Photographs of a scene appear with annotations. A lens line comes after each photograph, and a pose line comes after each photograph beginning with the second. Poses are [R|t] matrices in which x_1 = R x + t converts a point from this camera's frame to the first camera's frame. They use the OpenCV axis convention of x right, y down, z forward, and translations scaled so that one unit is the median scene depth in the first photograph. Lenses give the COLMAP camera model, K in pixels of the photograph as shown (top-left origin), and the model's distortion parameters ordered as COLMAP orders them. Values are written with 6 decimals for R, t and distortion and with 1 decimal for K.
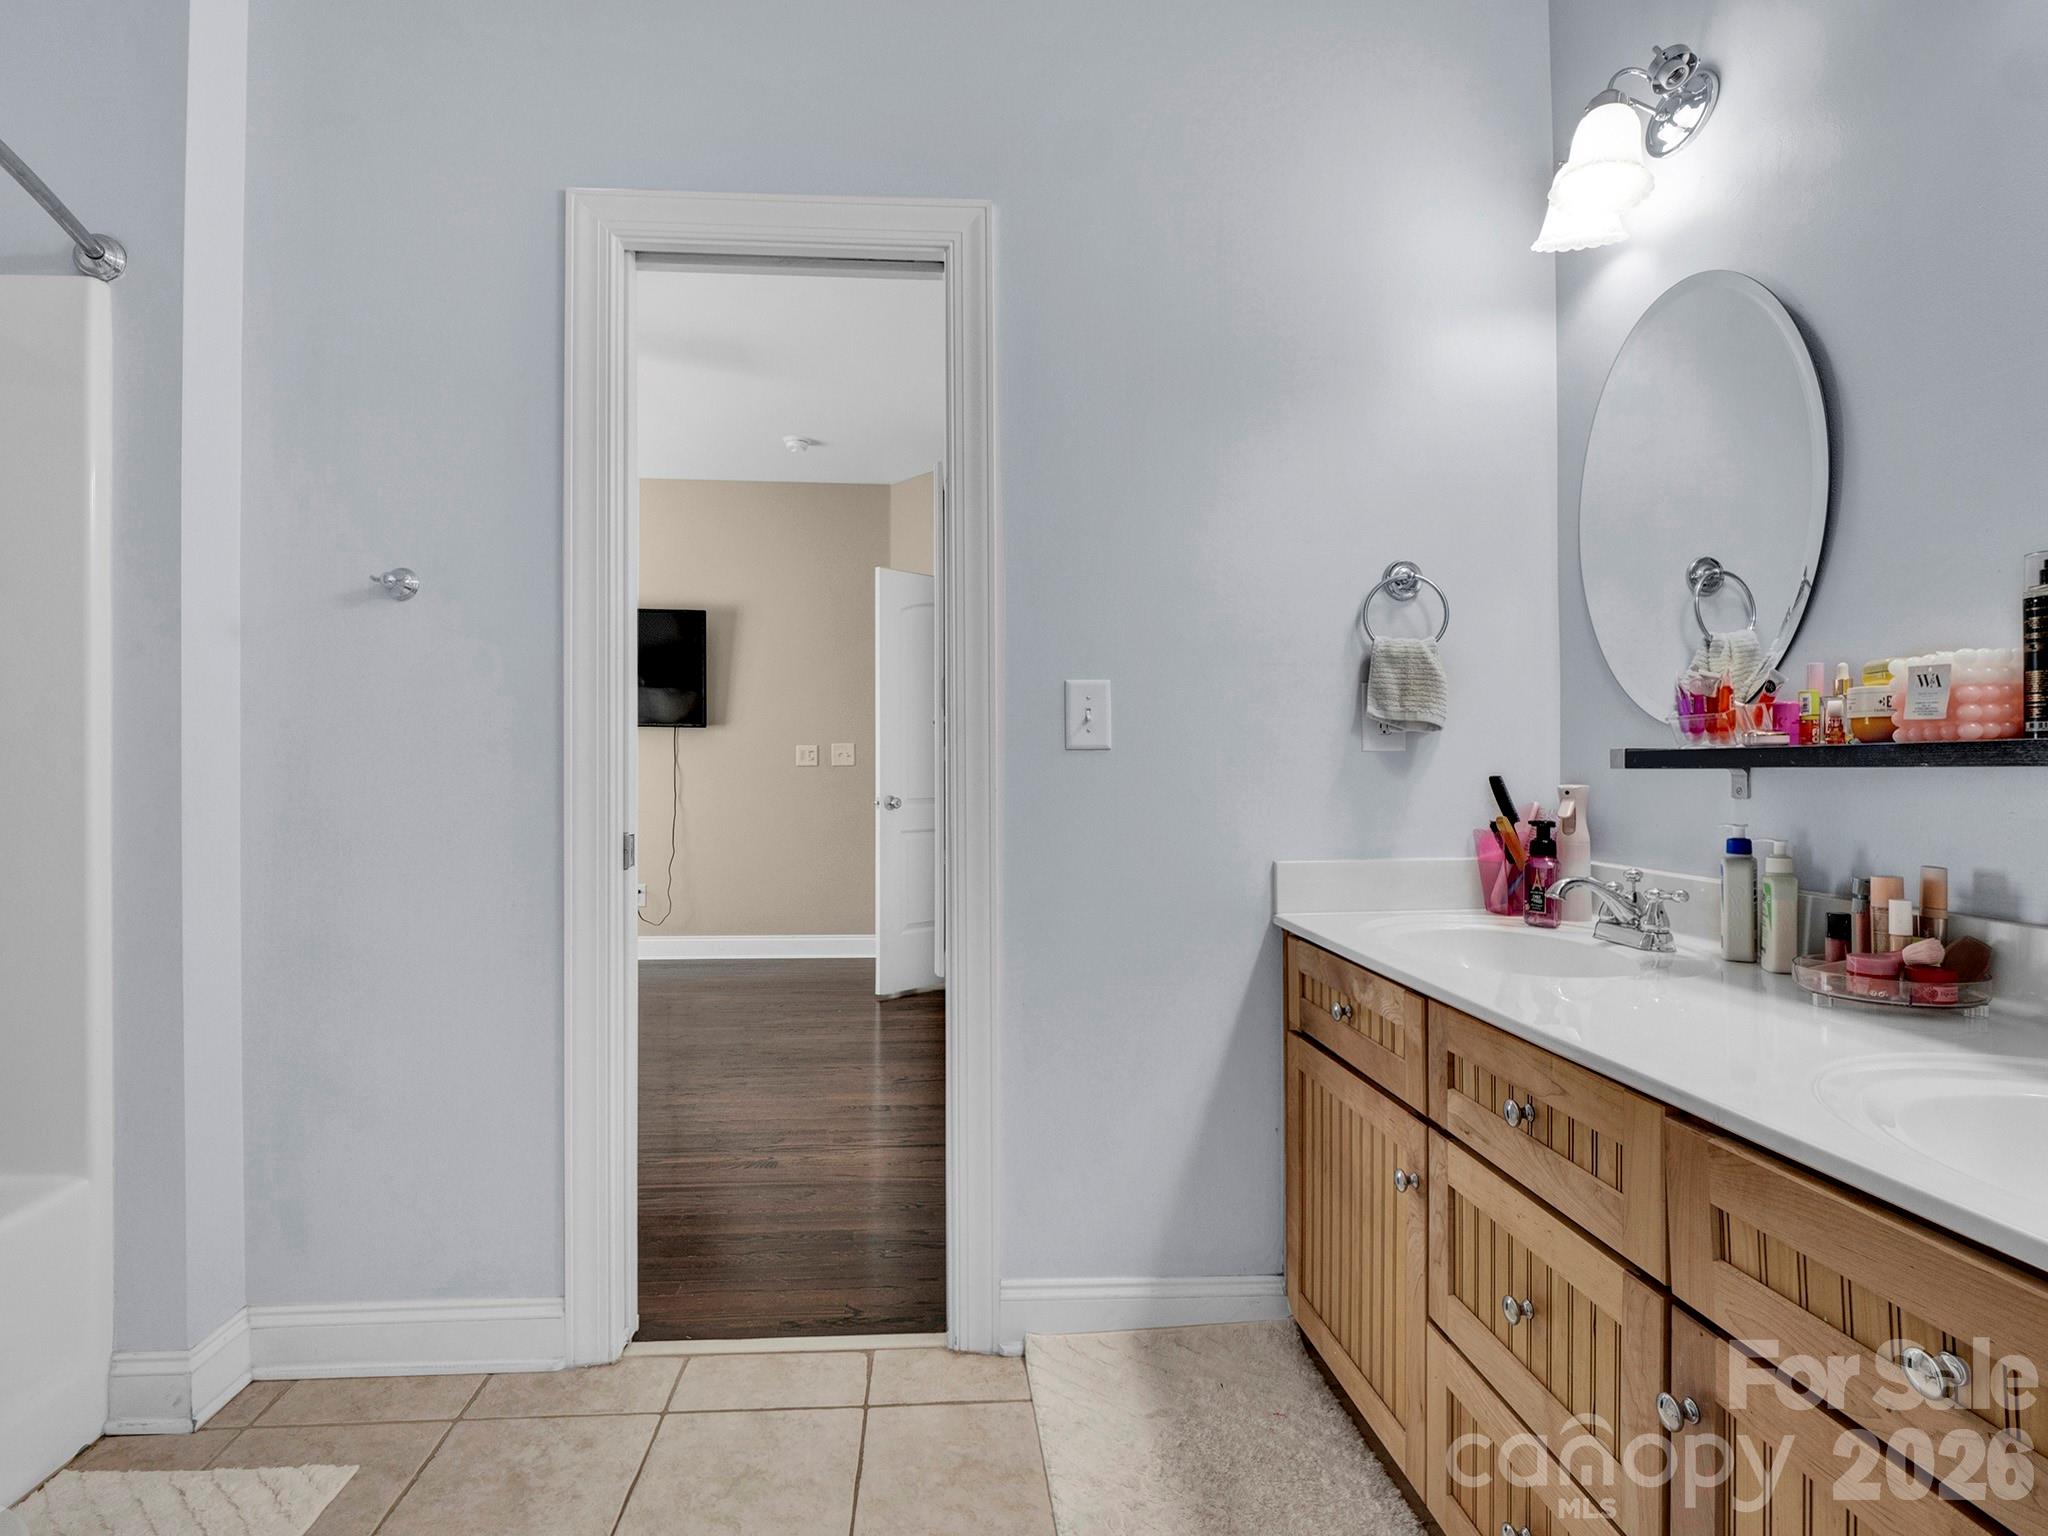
lens RADIAL K [[1040.1, 0, 1019.9], [0, 1040.1, 770.4], [0, 0, 1]] dist [-0.003246, -0.005900]
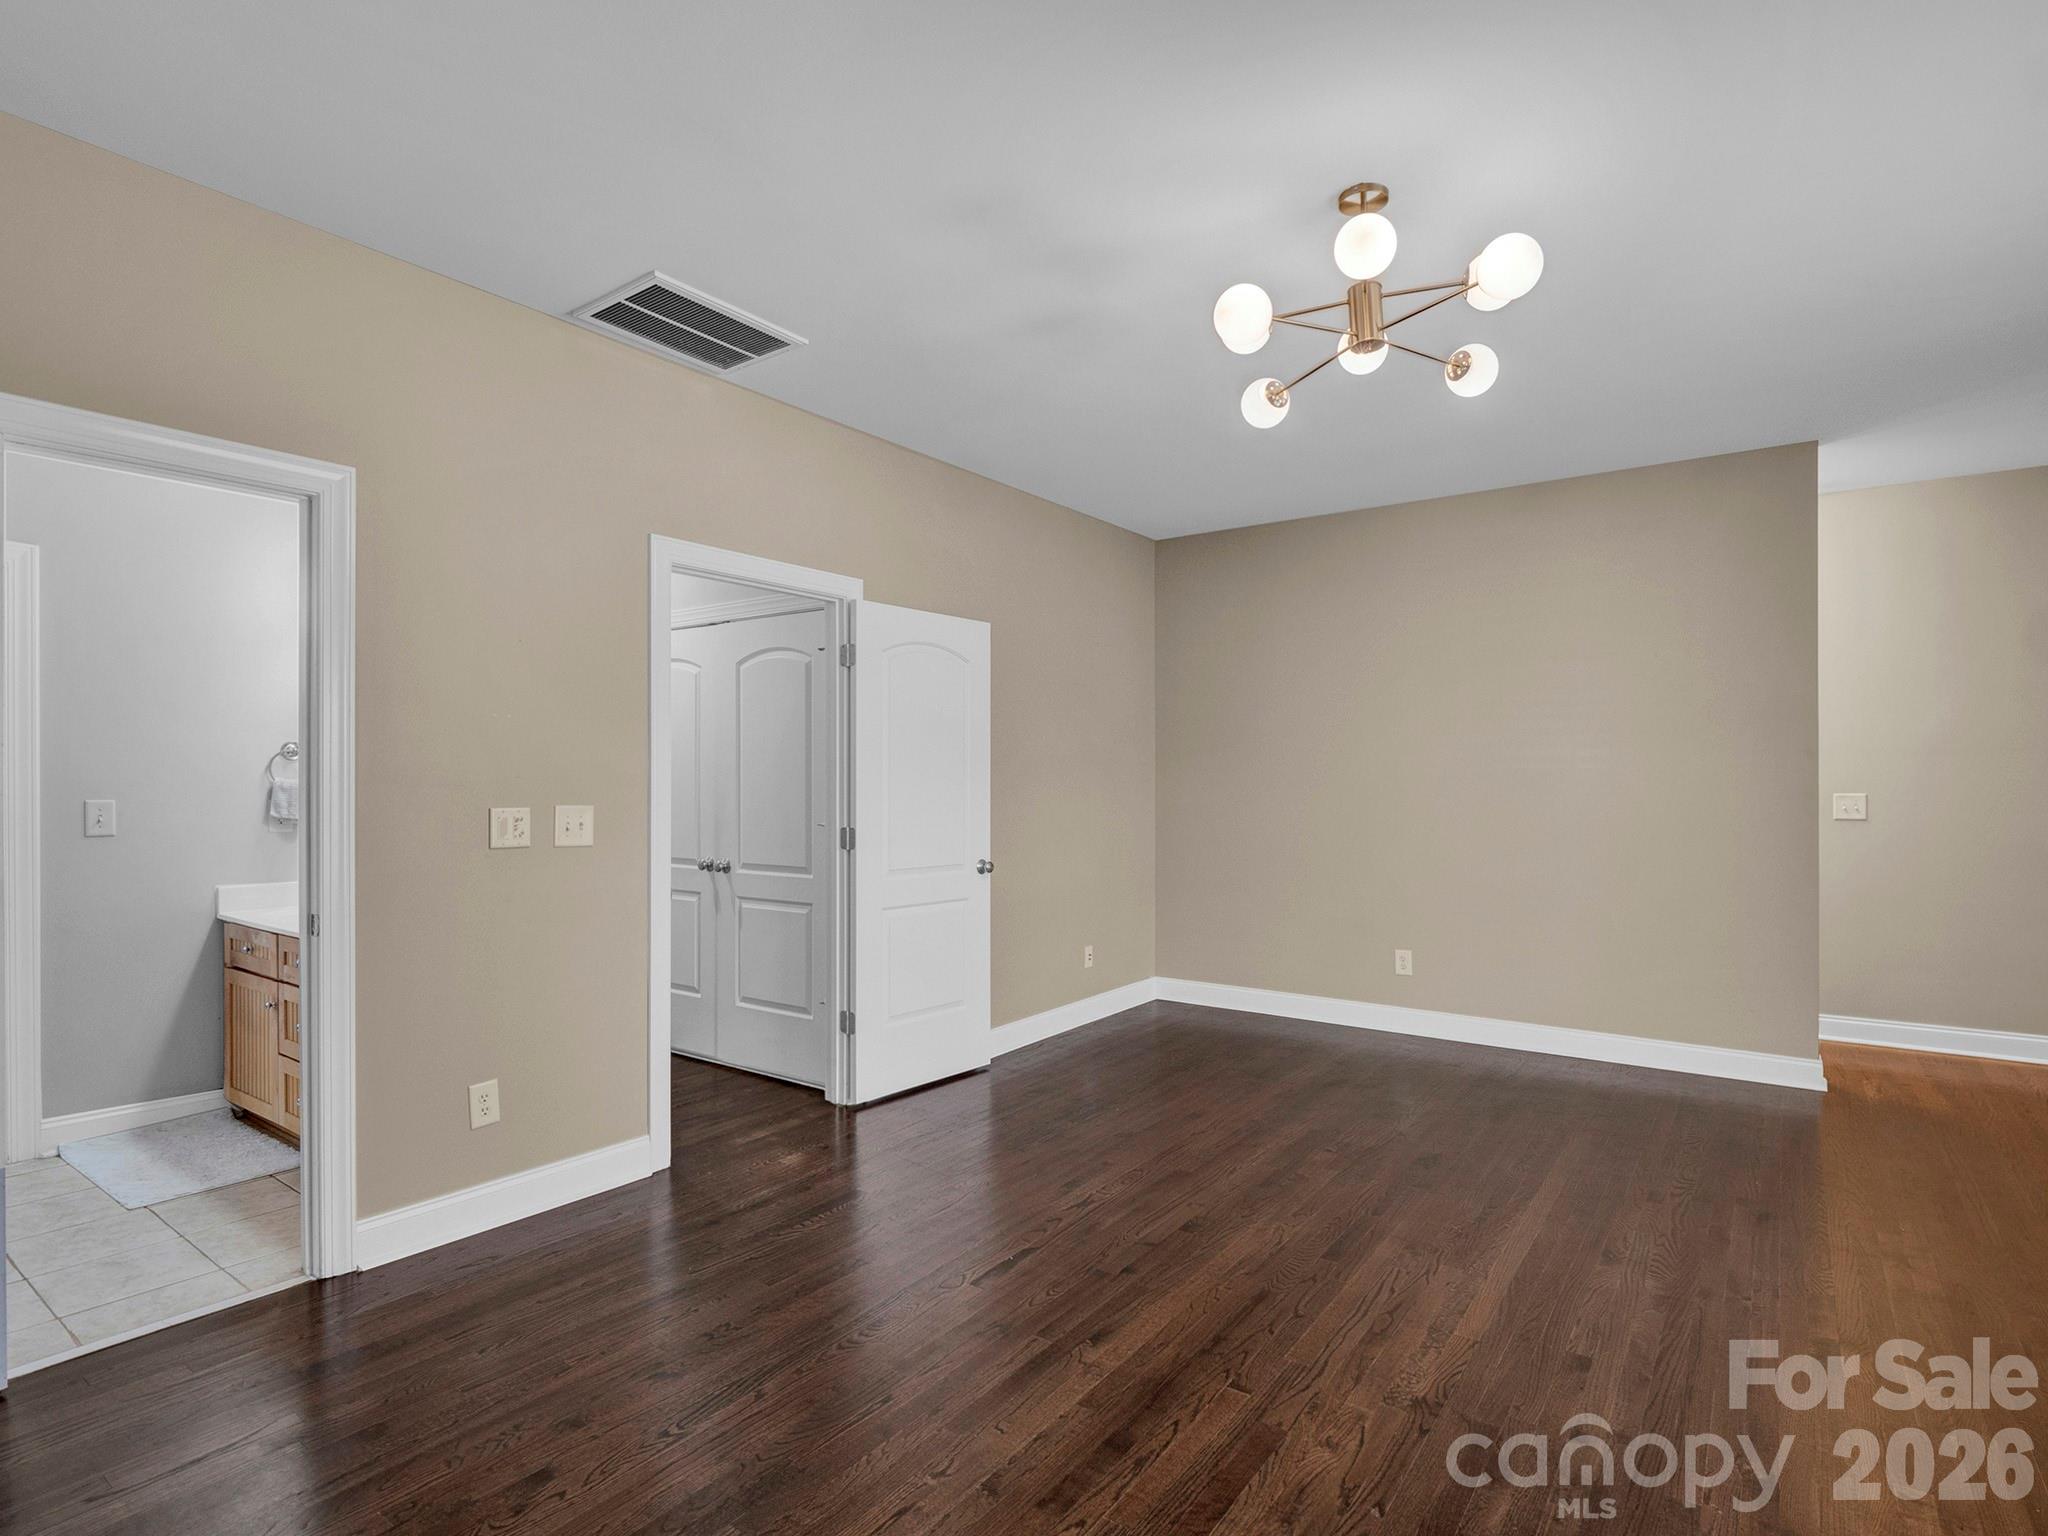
lens RADIAL K [[1040.1, 0, 1023.8], [0, 1040.1, 781.9], [0, 0, 1]] dist [-0.003246, -0.005900]
pose [[0.654998, -0.000698, 0.755630, -0.263096], [0.001074, 0.999999, -0.000008, -0.122859], [-0.755630, 0.000817, 0.654998, -1.581500]]
